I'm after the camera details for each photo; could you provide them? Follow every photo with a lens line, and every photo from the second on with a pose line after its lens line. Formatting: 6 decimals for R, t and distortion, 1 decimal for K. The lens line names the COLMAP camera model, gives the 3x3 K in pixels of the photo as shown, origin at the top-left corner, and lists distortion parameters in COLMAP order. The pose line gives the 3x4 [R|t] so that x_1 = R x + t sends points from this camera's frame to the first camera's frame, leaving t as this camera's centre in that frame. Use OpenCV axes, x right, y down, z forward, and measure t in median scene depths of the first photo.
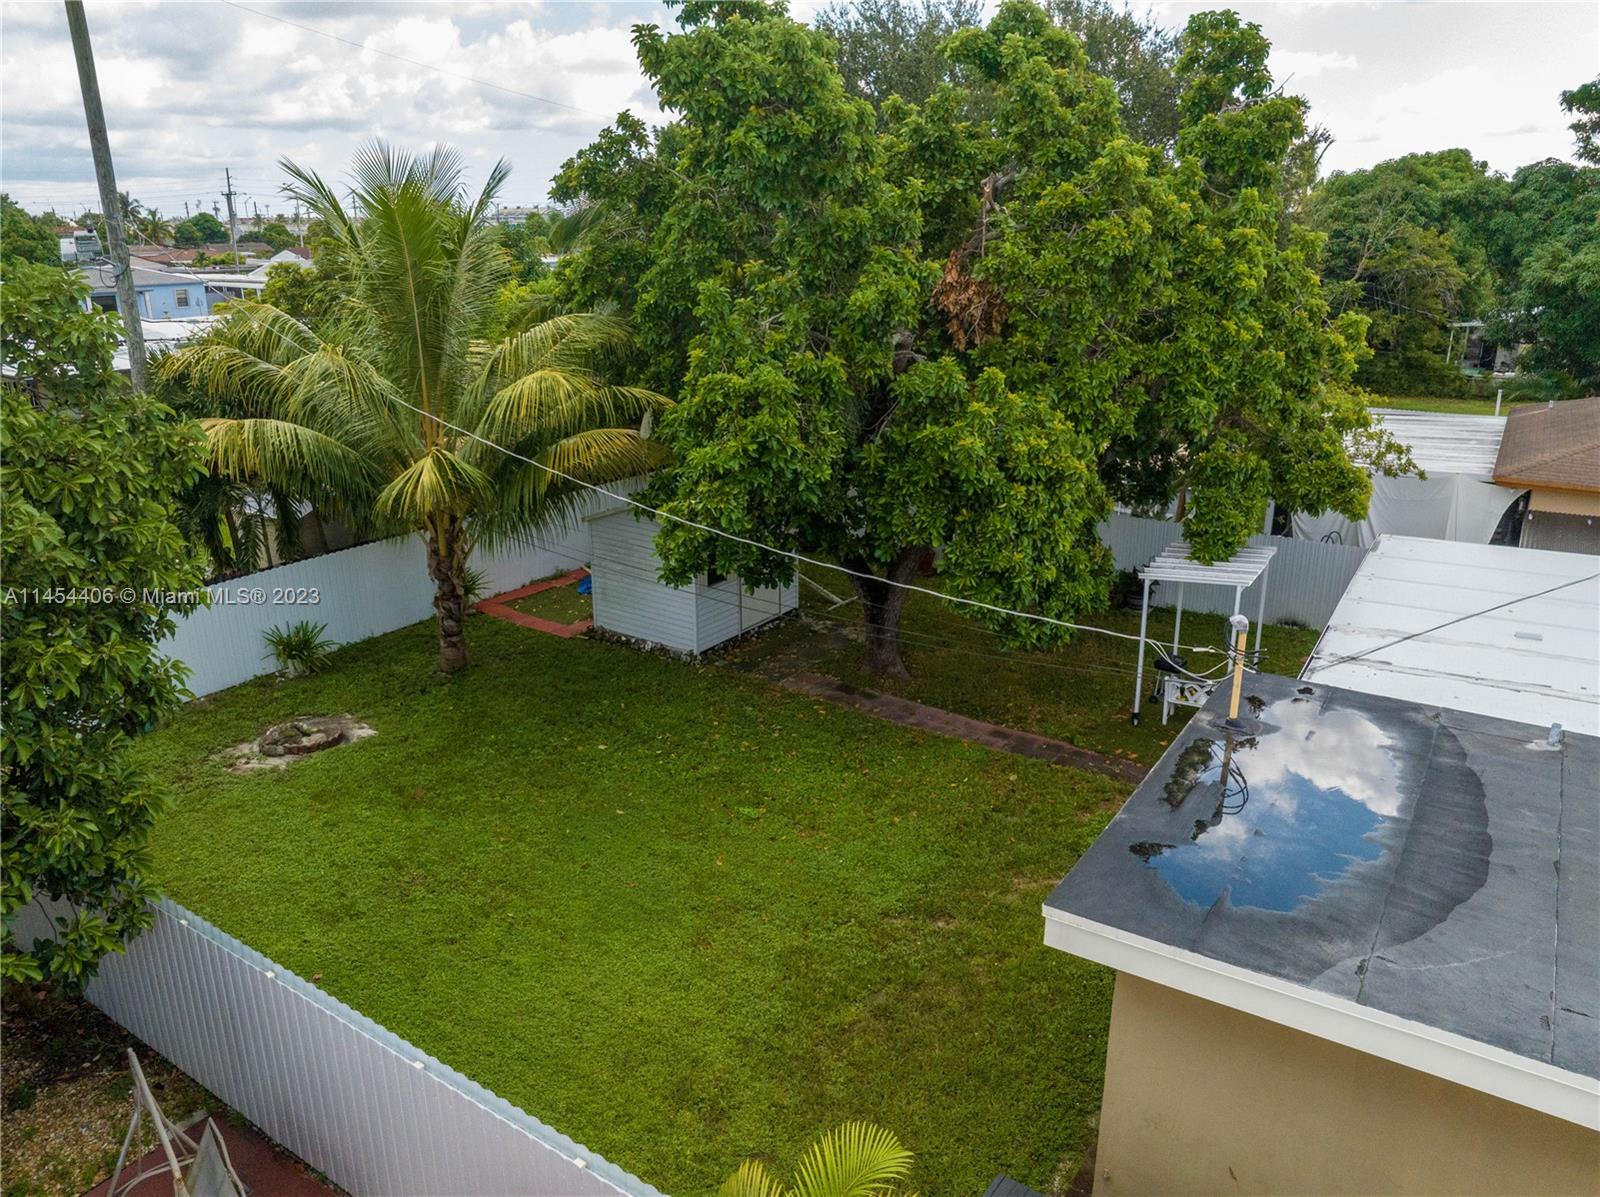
lens RADIAL K [[1124.2, 0, 800.0], [0, 1124.2, 598.5], [0, 0, 1]] dist [-0.040038, 0.001650]
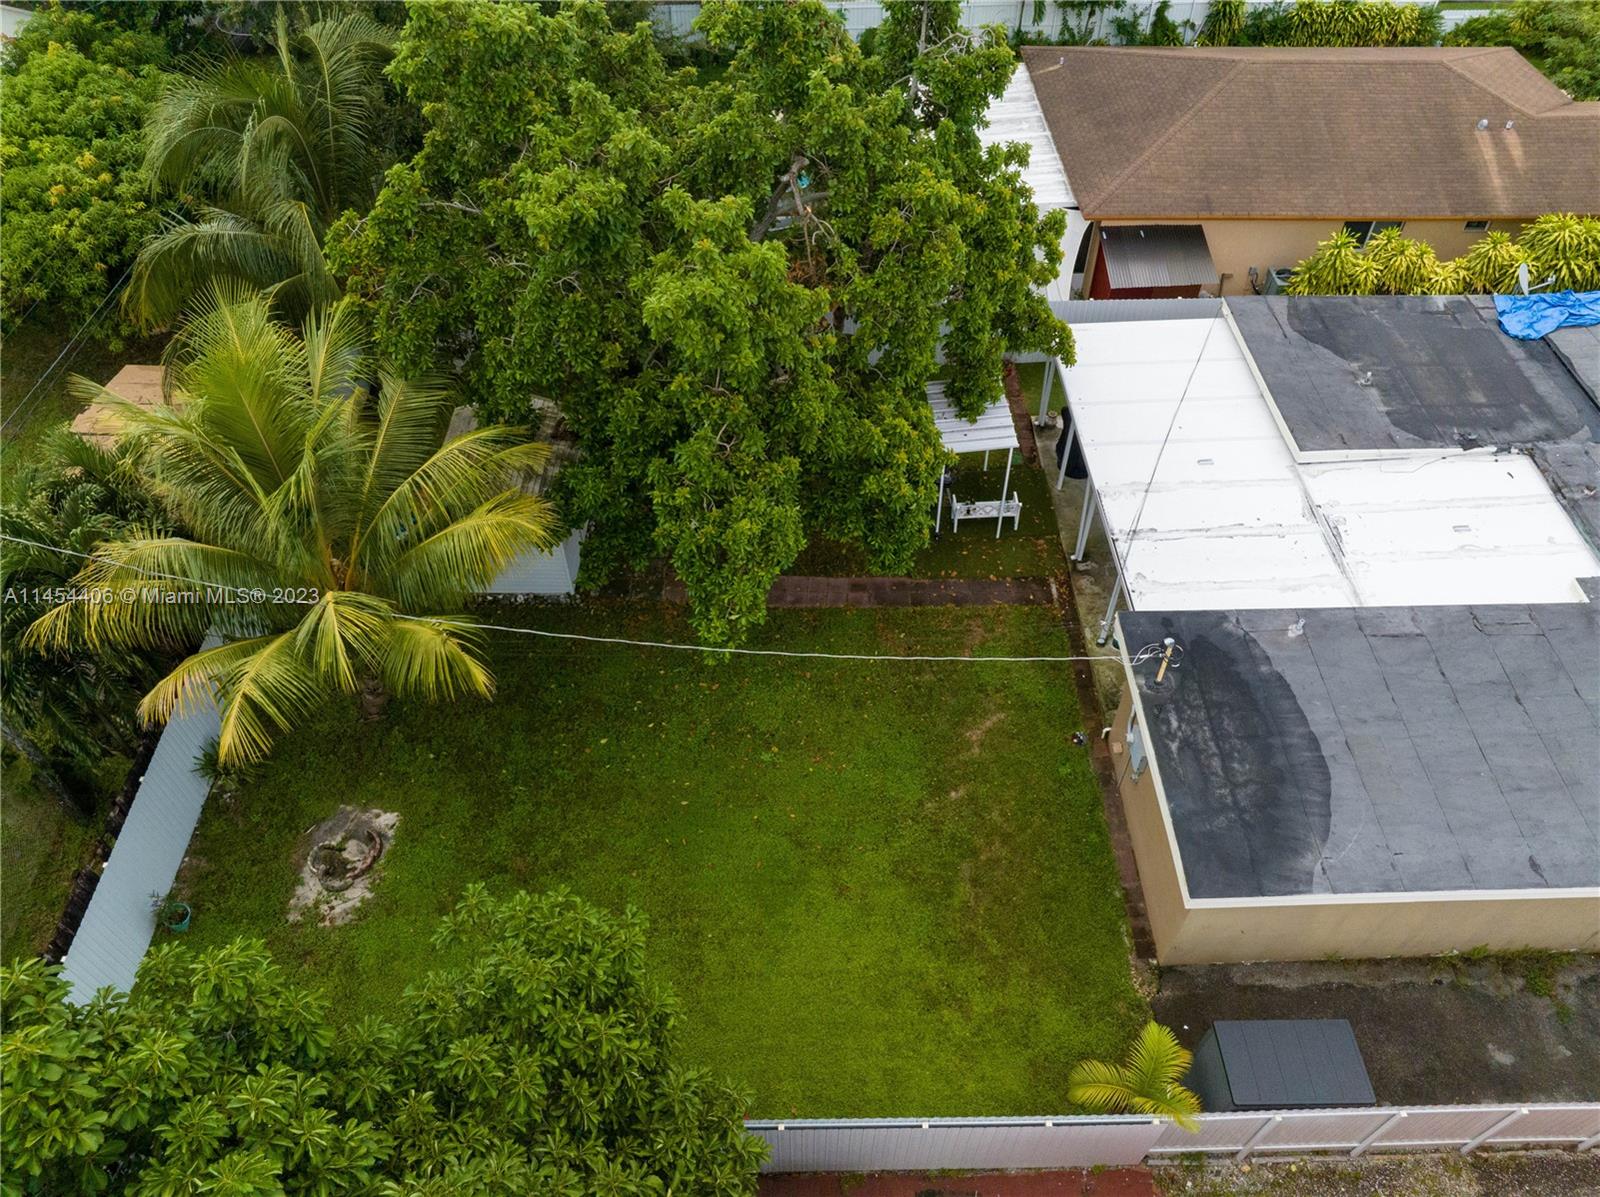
lens RADIAL K [[1124.2, 0, 800.0], [0, 1124.2, 598.5], [0, 0, 1]] dist [-0.040038, 0.001650]
pose [[0.828250, -0.418173, 0.373006, -0.506192], [0.180681, 0.829398, 0.528633, -0.777603], [-0.530431, -0.370445, 0.762505, 0.030456]]
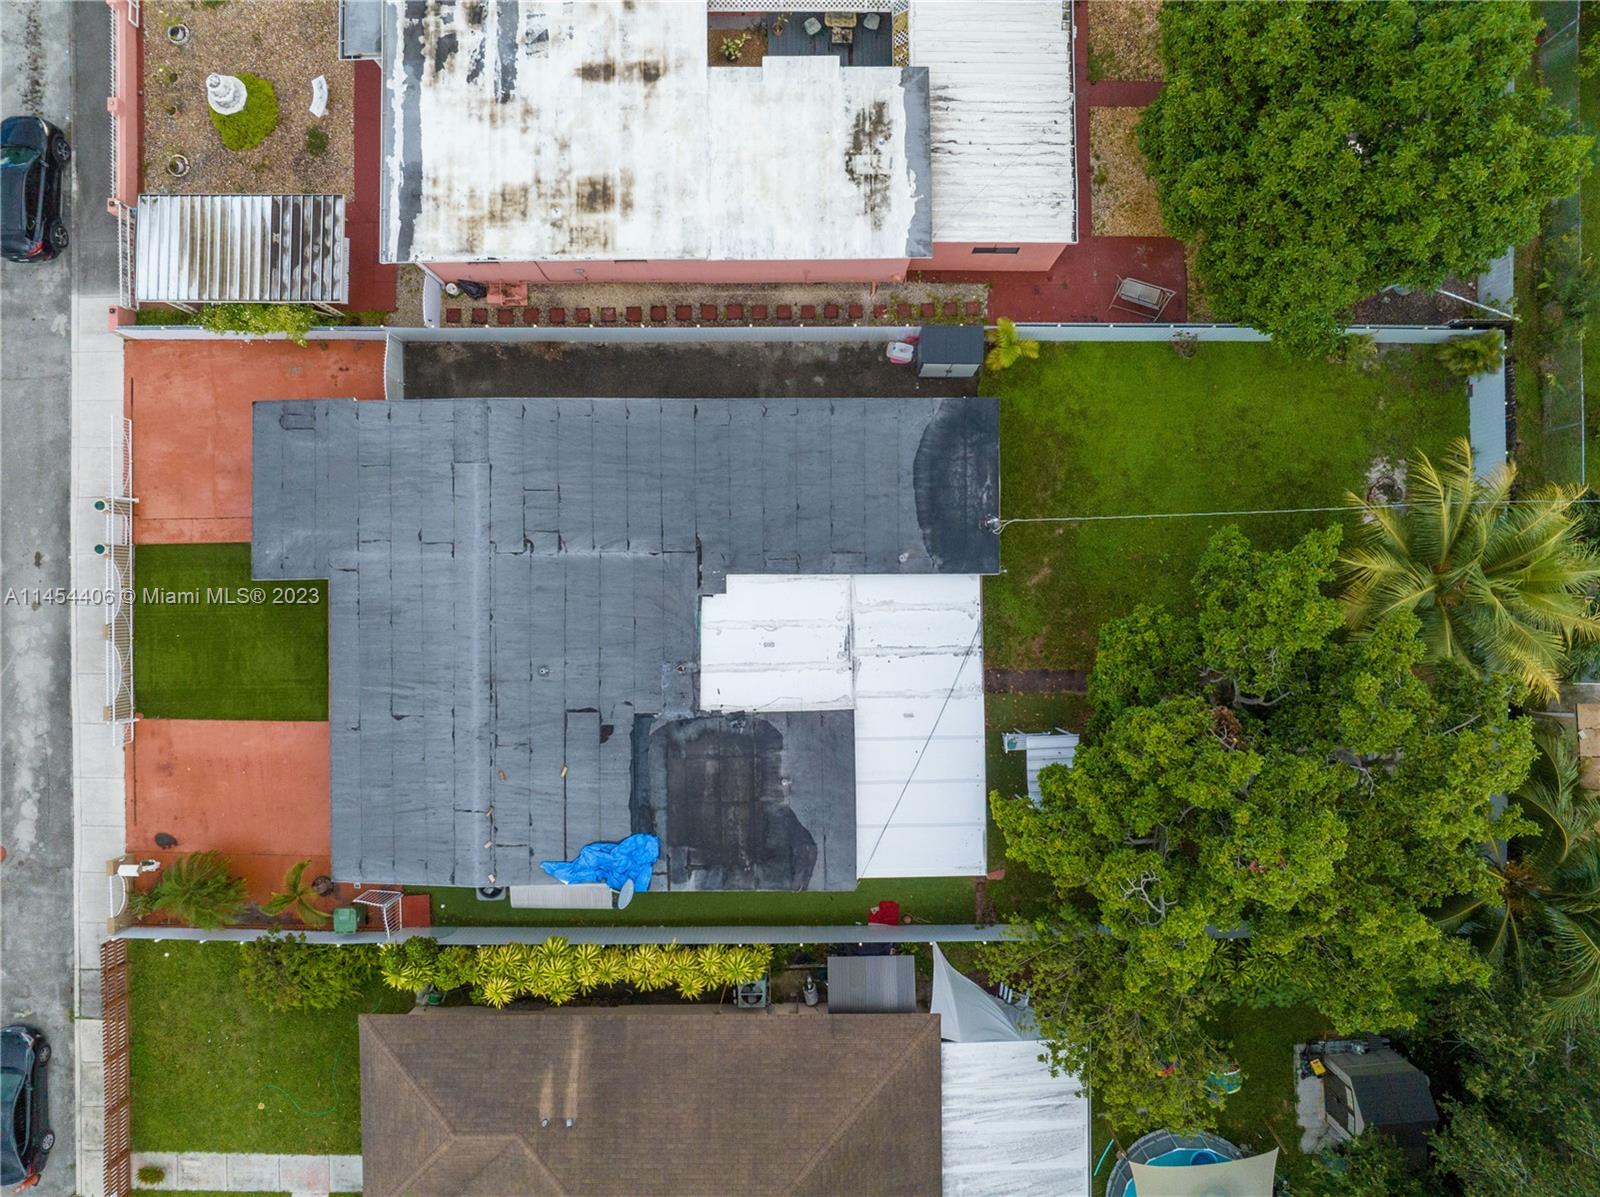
lens RADIAL K [[1124.2, 0, 800.0], [0, 1124.2, 598.5], [0, 0, 1]] dist [-0.040038, 0.001650]
pose [[-0.831822, 0.555015, 0.005497, 0.732644], [-0.165374, -0.257282, 0.952080, -2.272611], [0.529833, 0.791053, 0.305798, -0.070179]]
